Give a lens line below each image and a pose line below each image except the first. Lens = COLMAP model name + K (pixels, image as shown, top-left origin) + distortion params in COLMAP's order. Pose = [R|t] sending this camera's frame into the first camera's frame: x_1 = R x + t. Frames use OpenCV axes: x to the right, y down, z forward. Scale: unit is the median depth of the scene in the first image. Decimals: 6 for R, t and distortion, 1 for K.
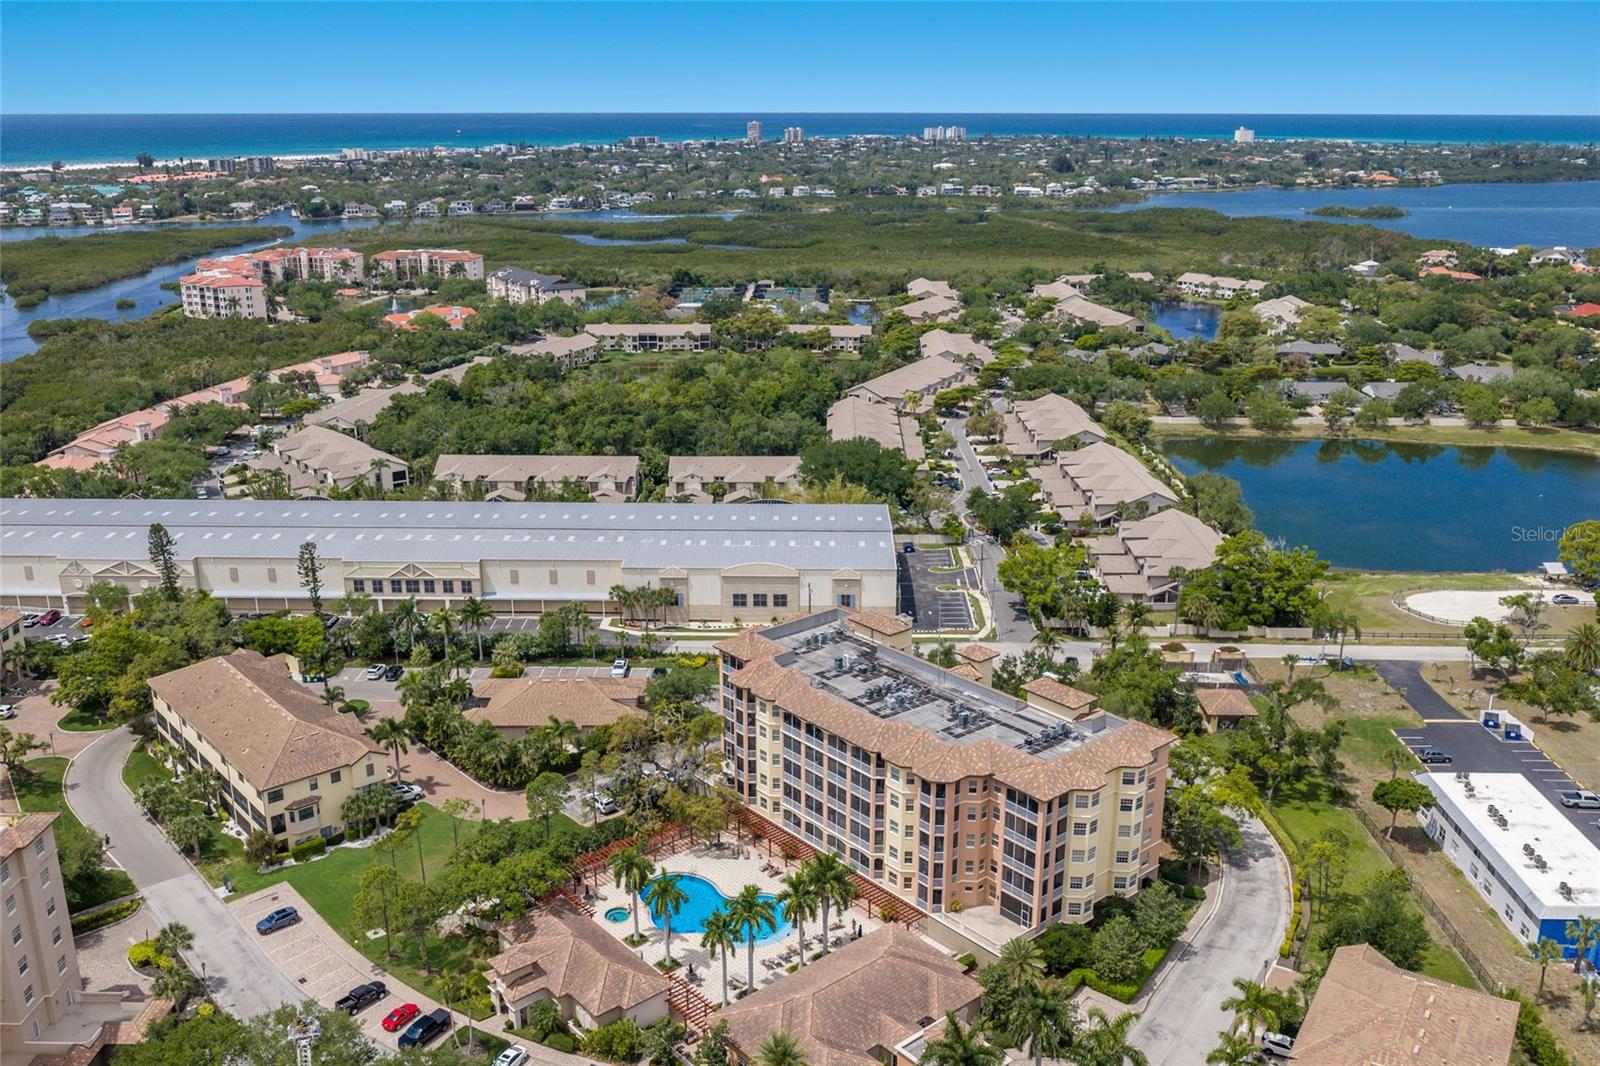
lens RADIAL K [[1363.7, 0, 796.6], [0, 1363.7, 556.3], [0, 0, 1]] dist [0.019548, -0.056273]
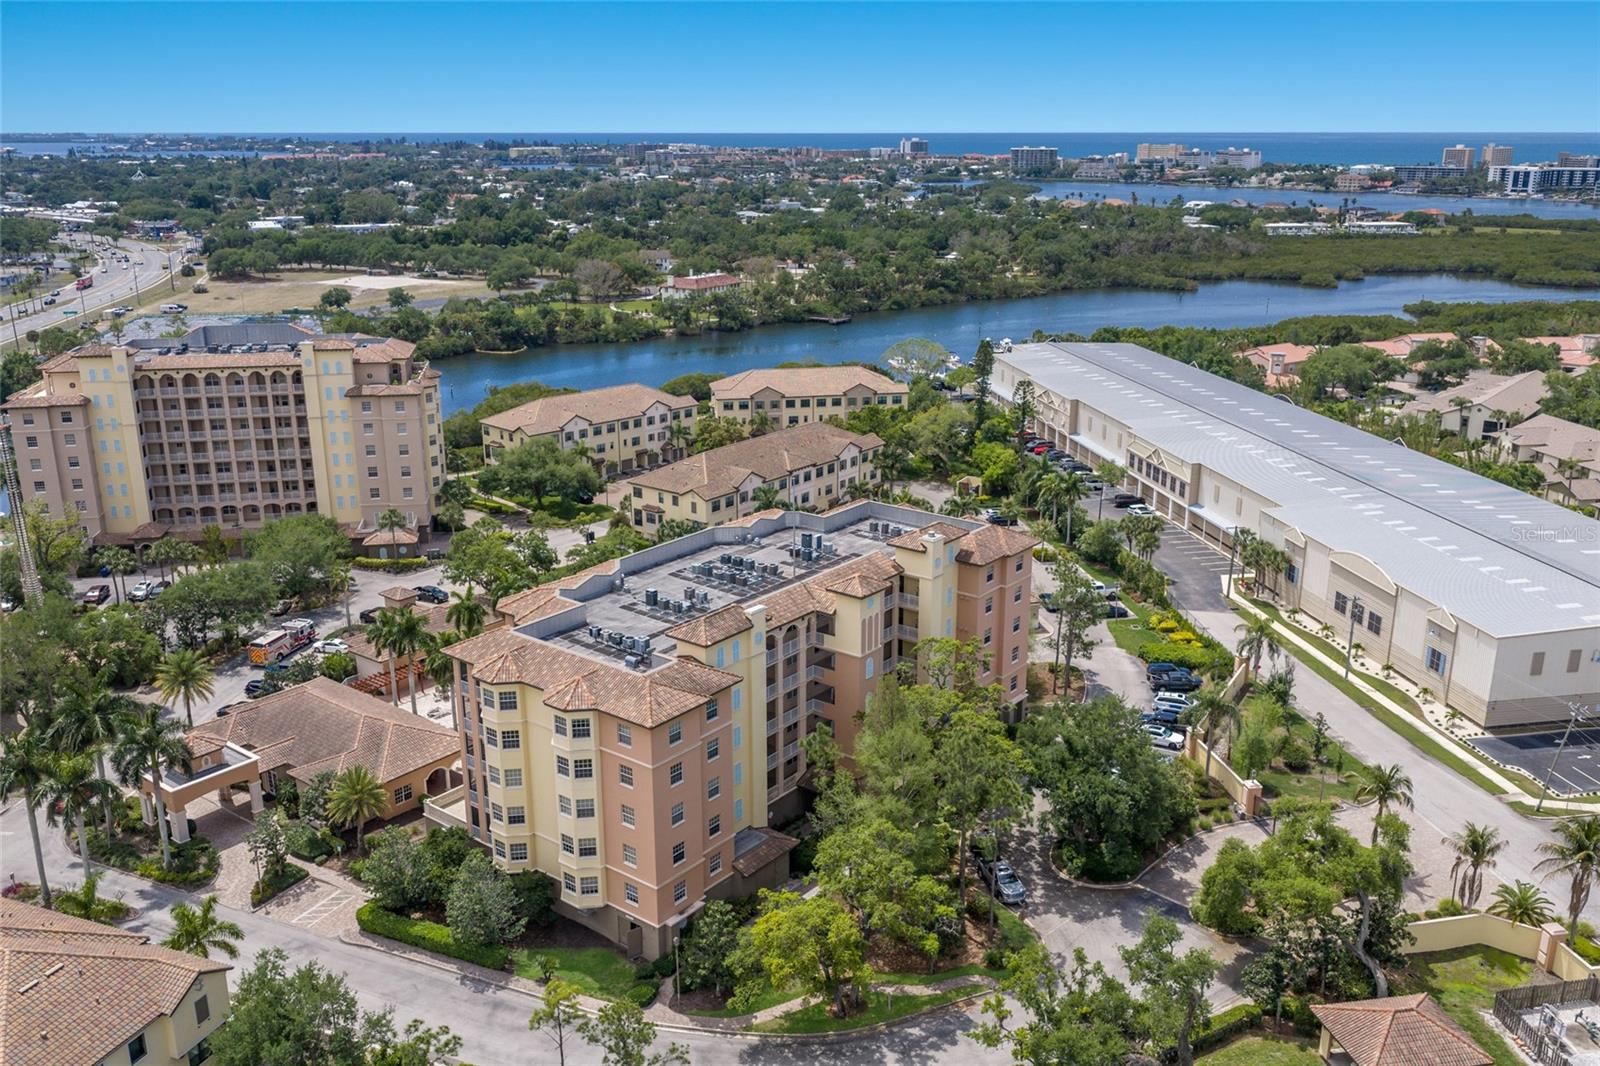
lens RADIAL K [[1354.0, 0, 806.4], [0, 1354.0, 542.7], [0, 0, 1]] dist [0.004677, -0.035945]
pose [[0.192431, 0.286245, -0.938634, 0.415349], [-0.304588, 0.926691, 0.220159, -0.049436], [0.932843, 0.243532, 0.265511, 0.435944]]
